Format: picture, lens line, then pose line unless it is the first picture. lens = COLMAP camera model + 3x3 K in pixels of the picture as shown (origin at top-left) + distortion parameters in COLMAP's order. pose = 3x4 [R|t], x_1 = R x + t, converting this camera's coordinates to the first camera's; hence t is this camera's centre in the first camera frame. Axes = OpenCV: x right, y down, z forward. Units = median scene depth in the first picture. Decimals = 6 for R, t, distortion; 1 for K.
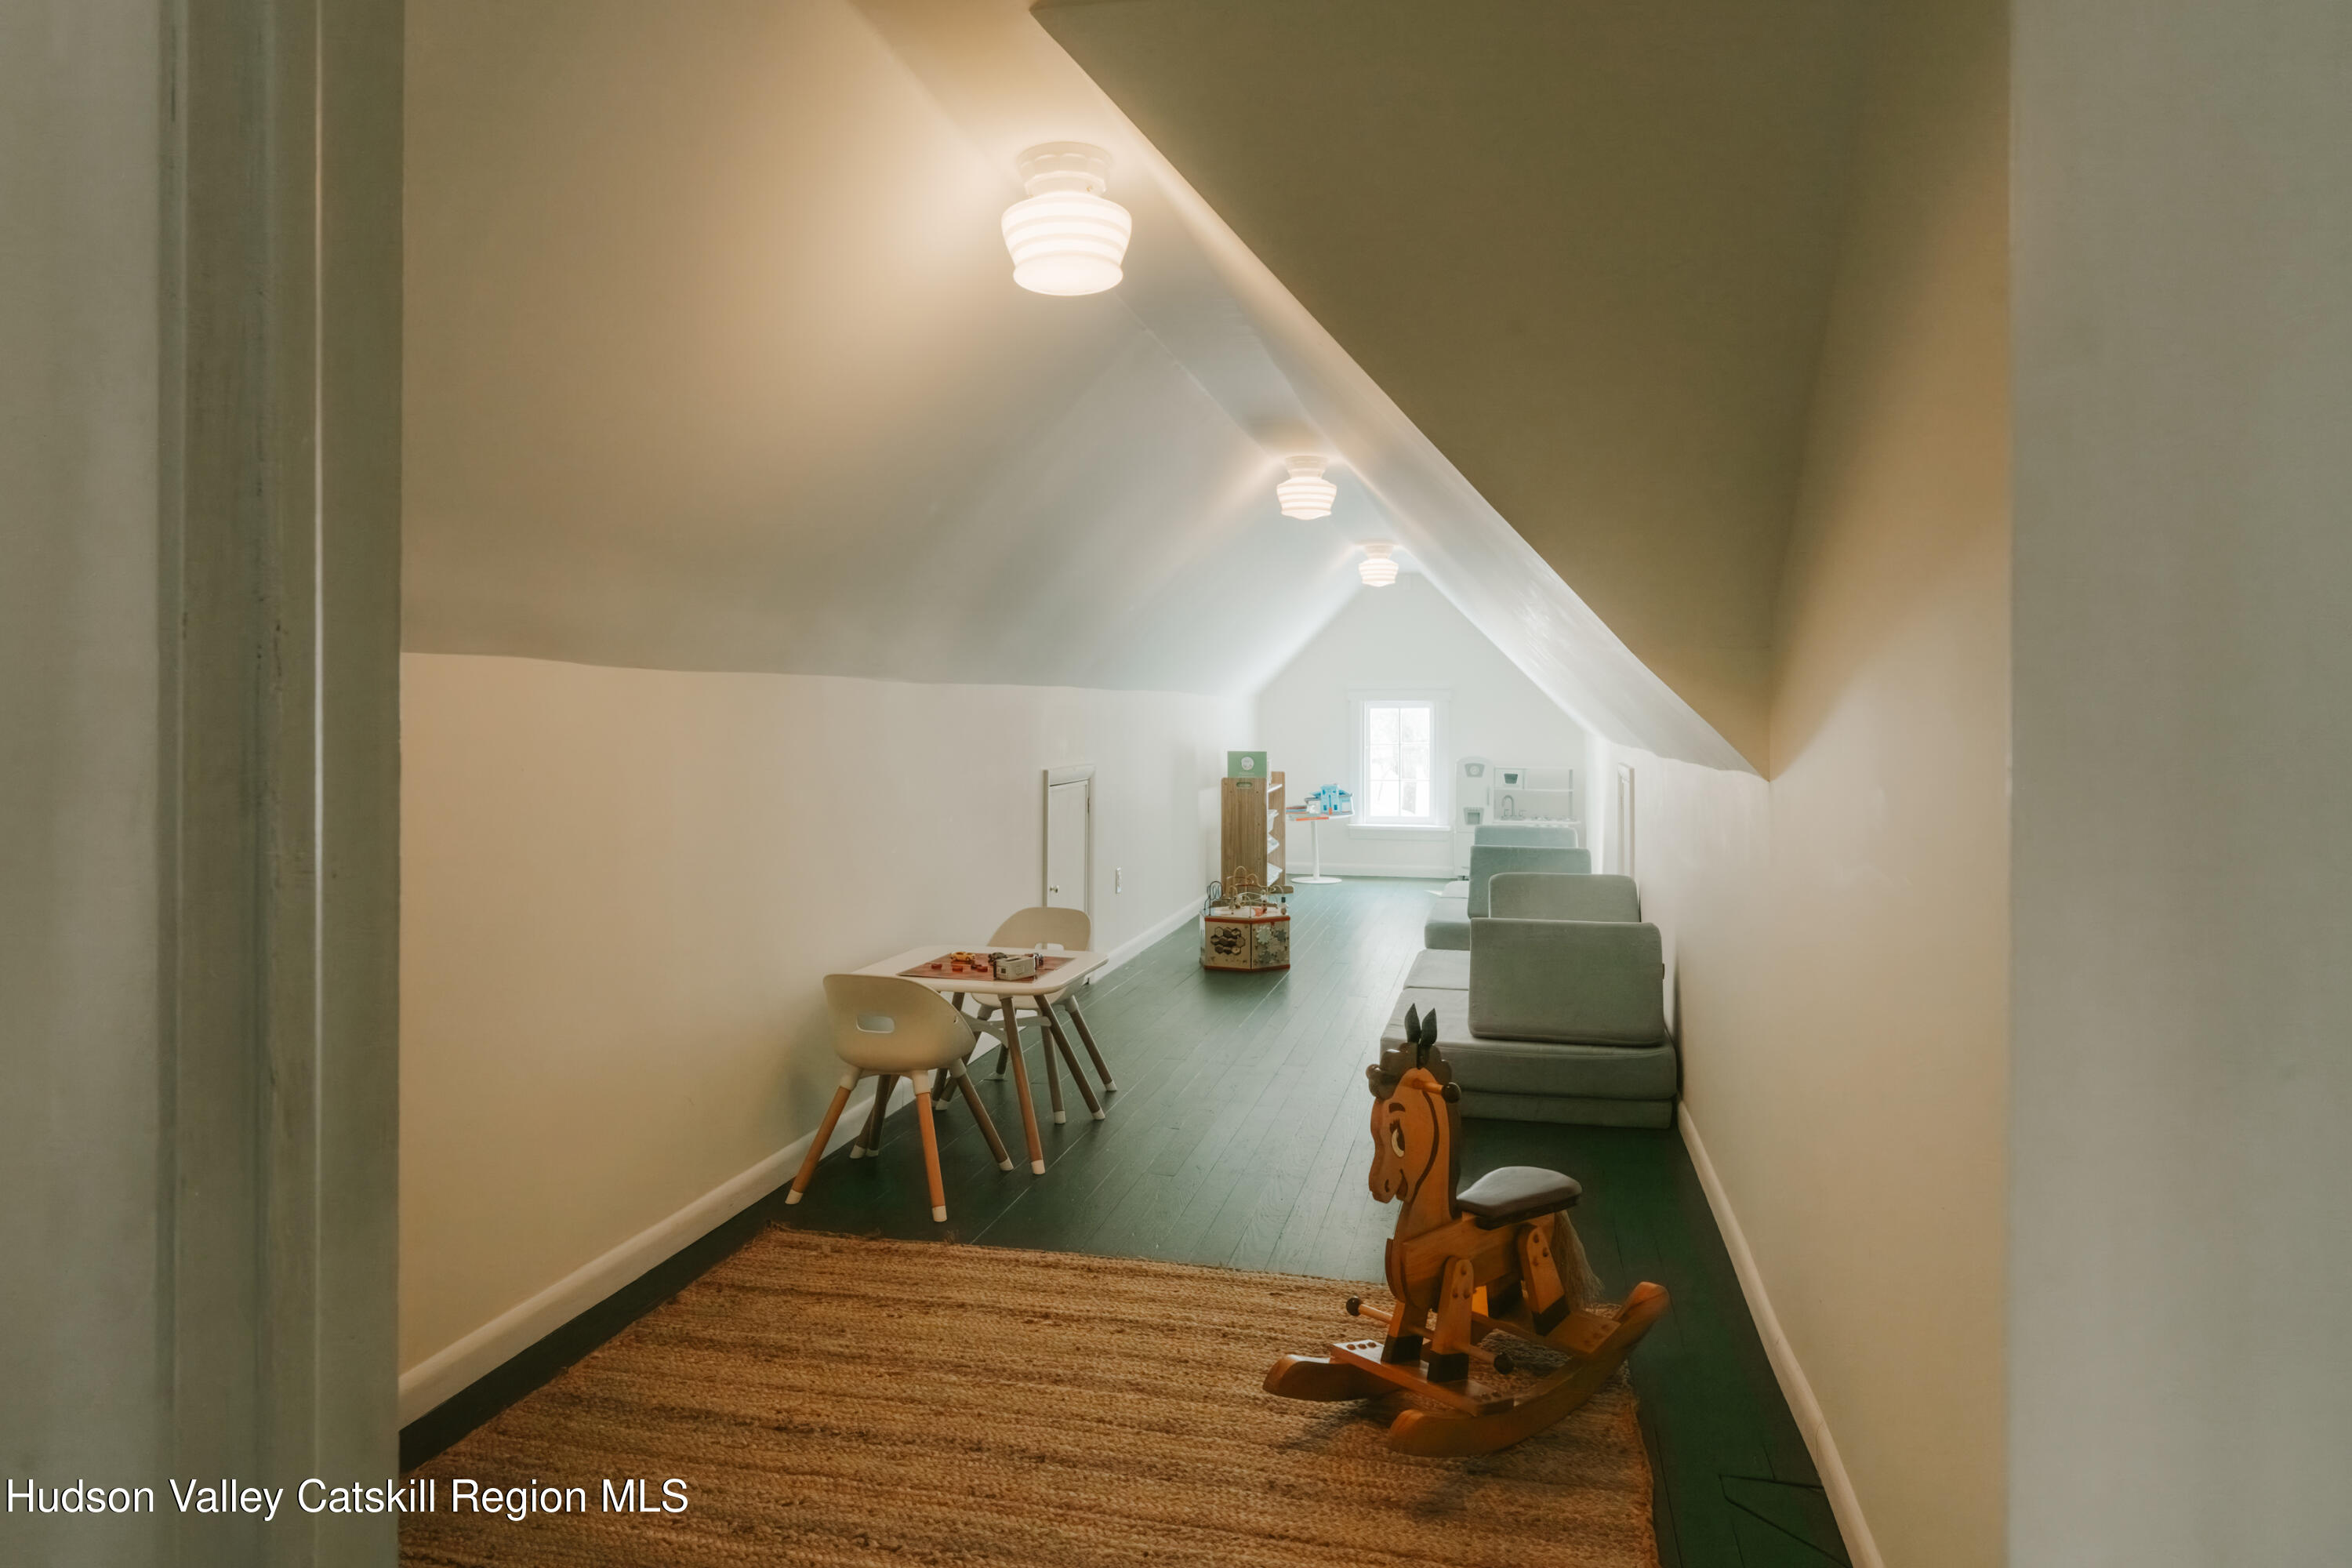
lens RADIAL K [[1517.5, 0, 1177.4], [0, 1517.5, 780.9], [0, 0, 1]] dist [-0.000056, 0.000001]
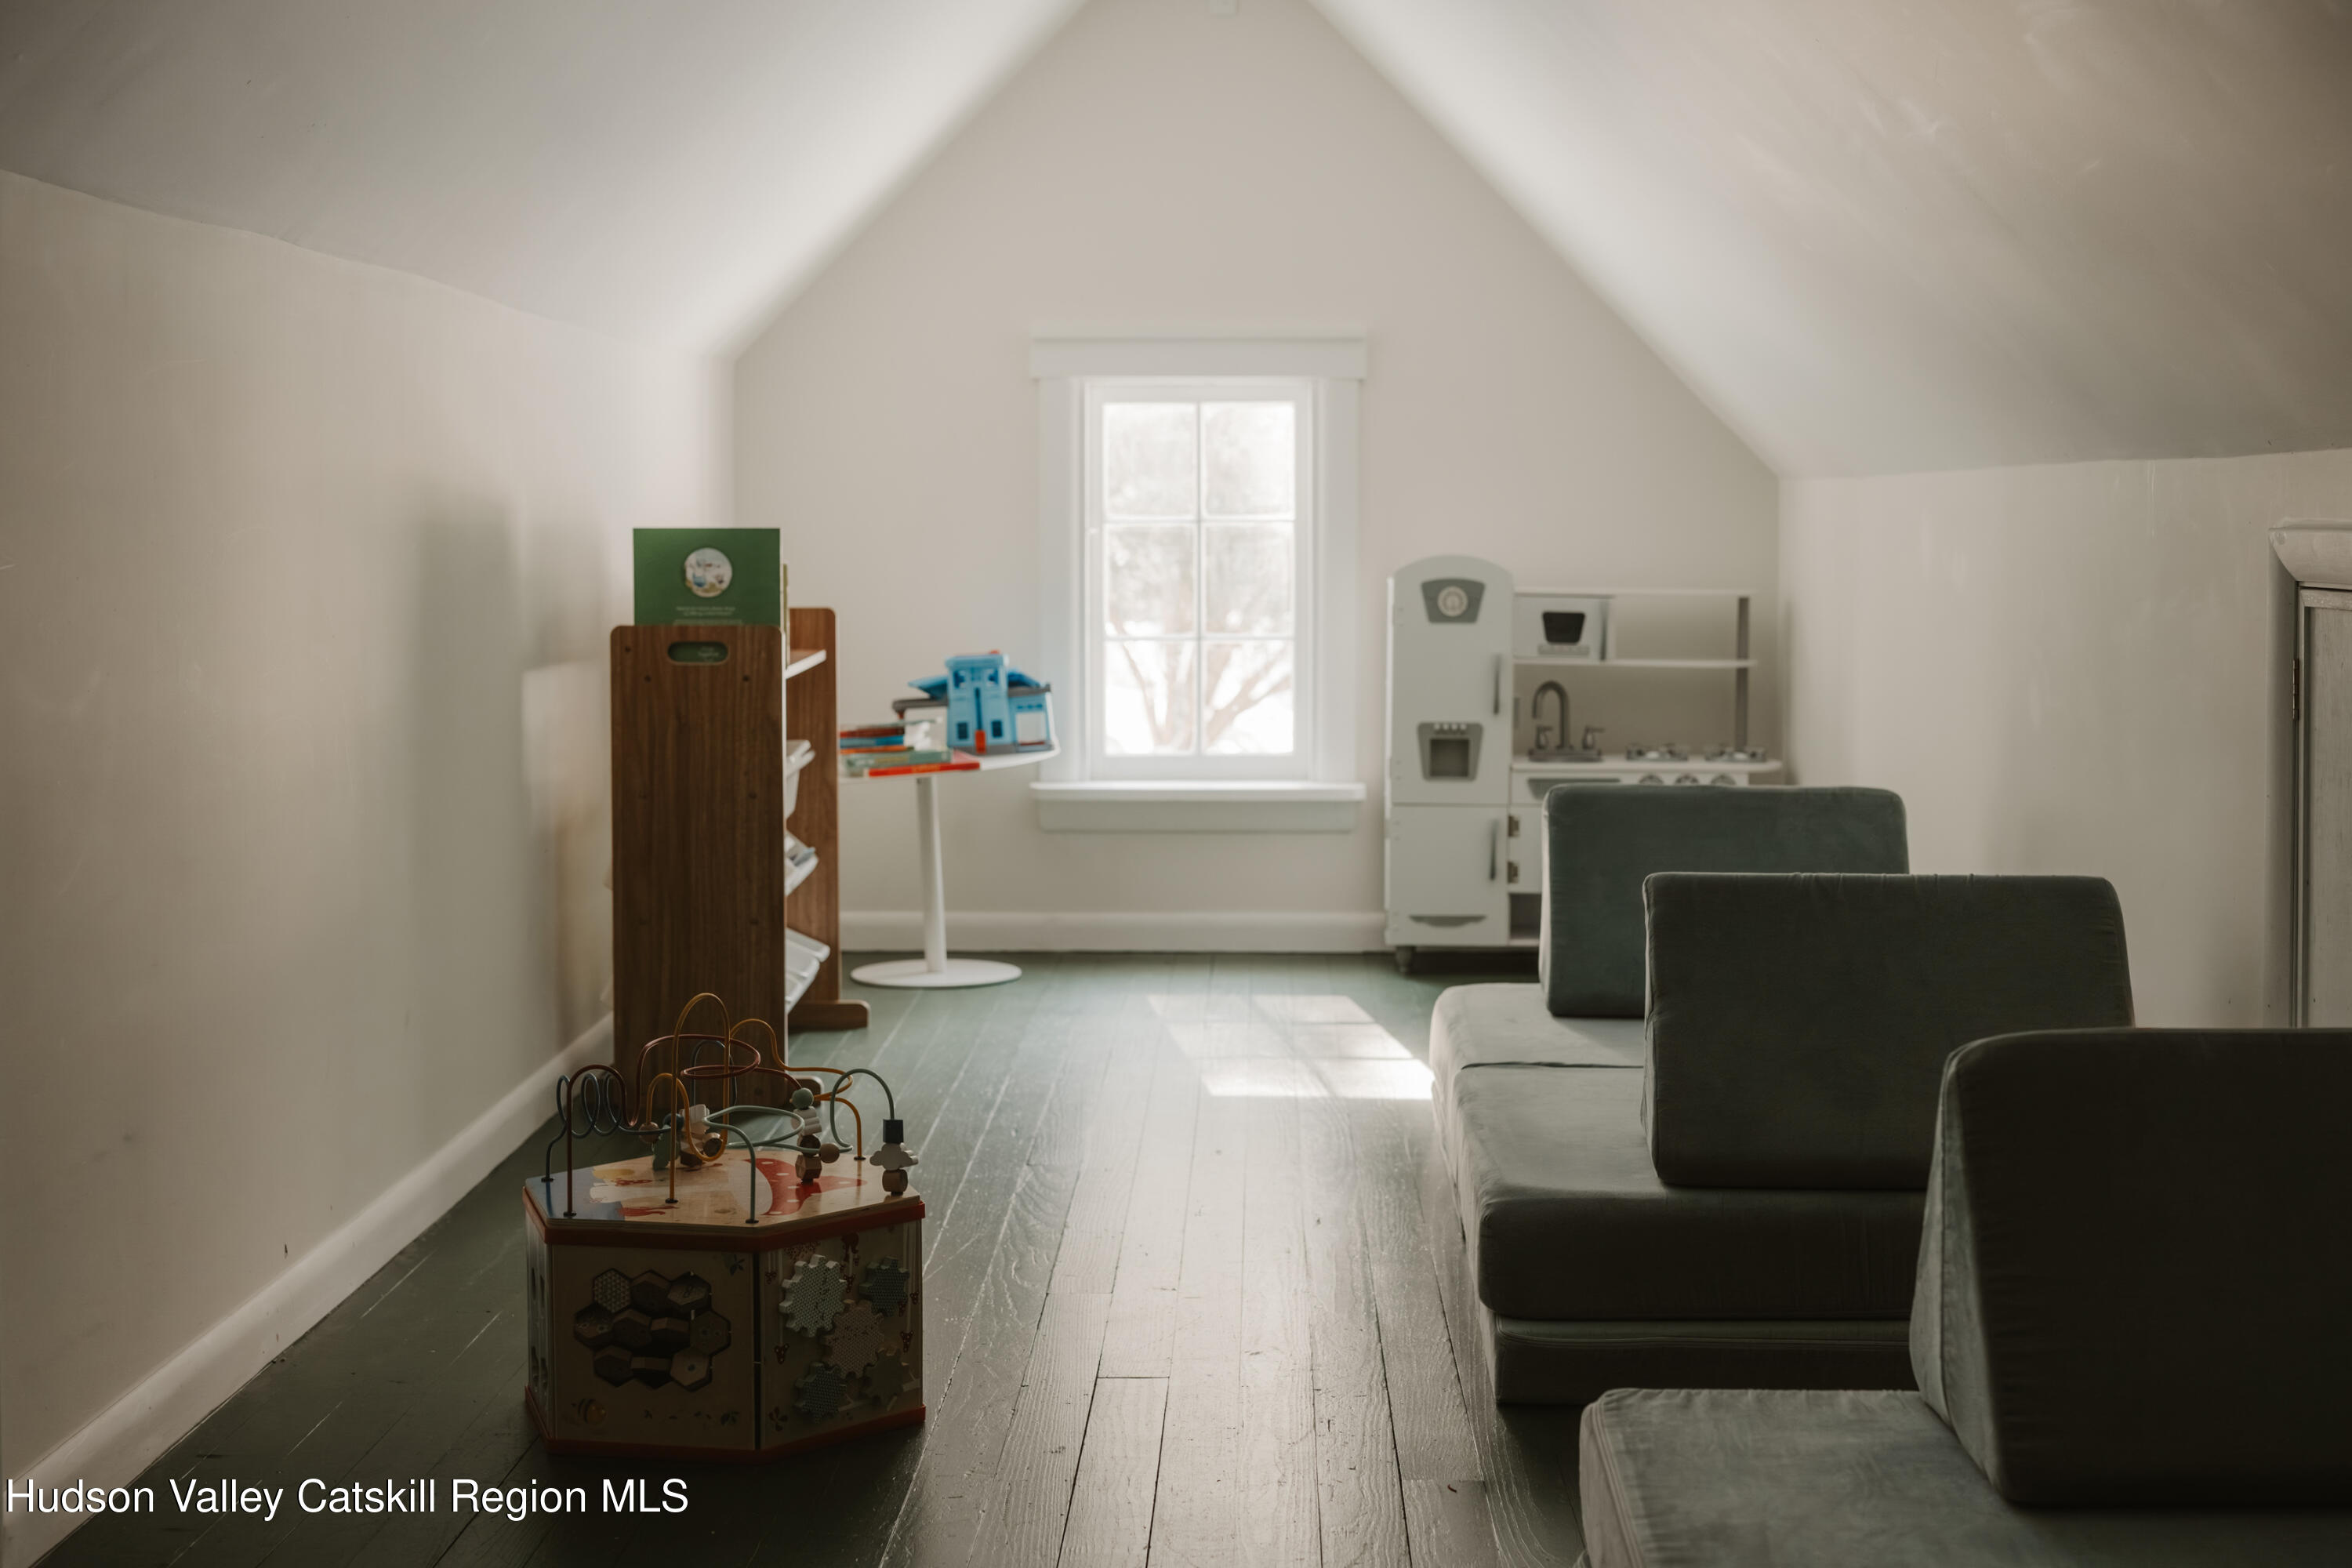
lens RADIAL K [[3364.3, 0, 1179.8], [0, 3364.3, 783.6], [0, 0, 1]] dist [0.134907, 0.000000]
pose [[0.980829, -0.018479, 0.193994, 0.010389], [0.012081, 0.999345, 0.034110, 0.006291], [-0.194498, -0.031112, 0.980409, 0.363775]]
